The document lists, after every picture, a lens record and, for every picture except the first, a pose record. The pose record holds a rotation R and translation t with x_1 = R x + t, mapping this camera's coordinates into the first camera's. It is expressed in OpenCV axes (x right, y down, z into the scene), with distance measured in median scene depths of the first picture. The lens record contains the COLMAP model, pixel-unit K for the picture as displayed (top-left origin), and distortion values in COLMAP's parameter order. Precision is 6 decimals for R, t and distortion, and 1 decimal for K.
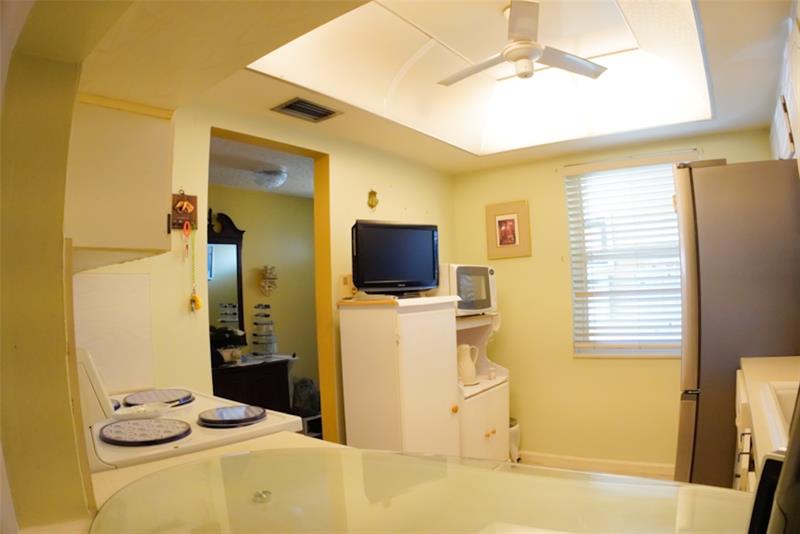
lens RADIAL K [[504.9, 0, 402.9], [0, 504.9, 278.1], [0, 0, 1]] dist [-0.301984, 0.093301]
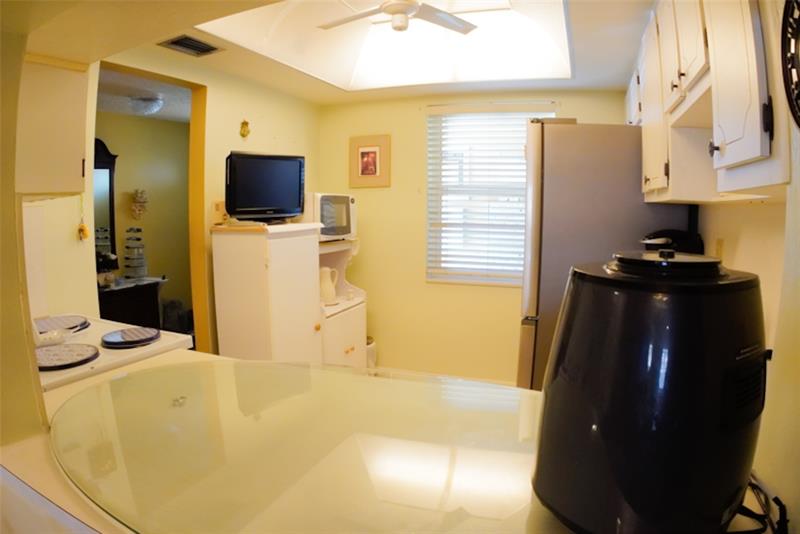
lens RADIAL K [[504.9, 0, 402.9], [0, 504.9, 278.1], [0, 0, 1]] dist [-0.301984, 0.093301]
pose [[0.959280, 0.002351, 0.282448, -0.022583], [-0.047351, 0.987153, 0.152601, -0.017782], [-0.278461, -0.159762, 0.947067, -0.074029]]
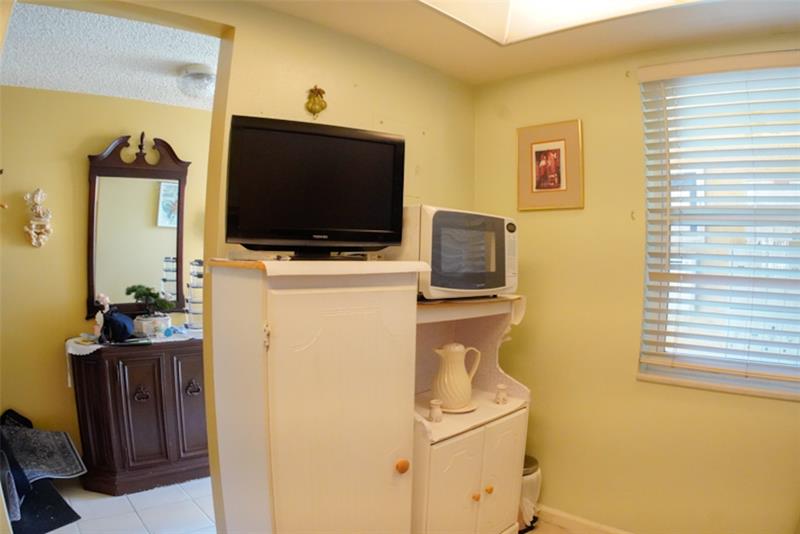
lens RADIAL K [[504.9, 0, 402.9], [0, 504.9, 278.1], [0, 0, 1]] dist [-0.301984, 0.093301]
pose [[0.986267, 0.067196, -0.150874, 0.150576], [-0.056479, 0.995640, 0.074235, 0.011792], [0.155205, -0.064695, 0.985762, 0.411889]]
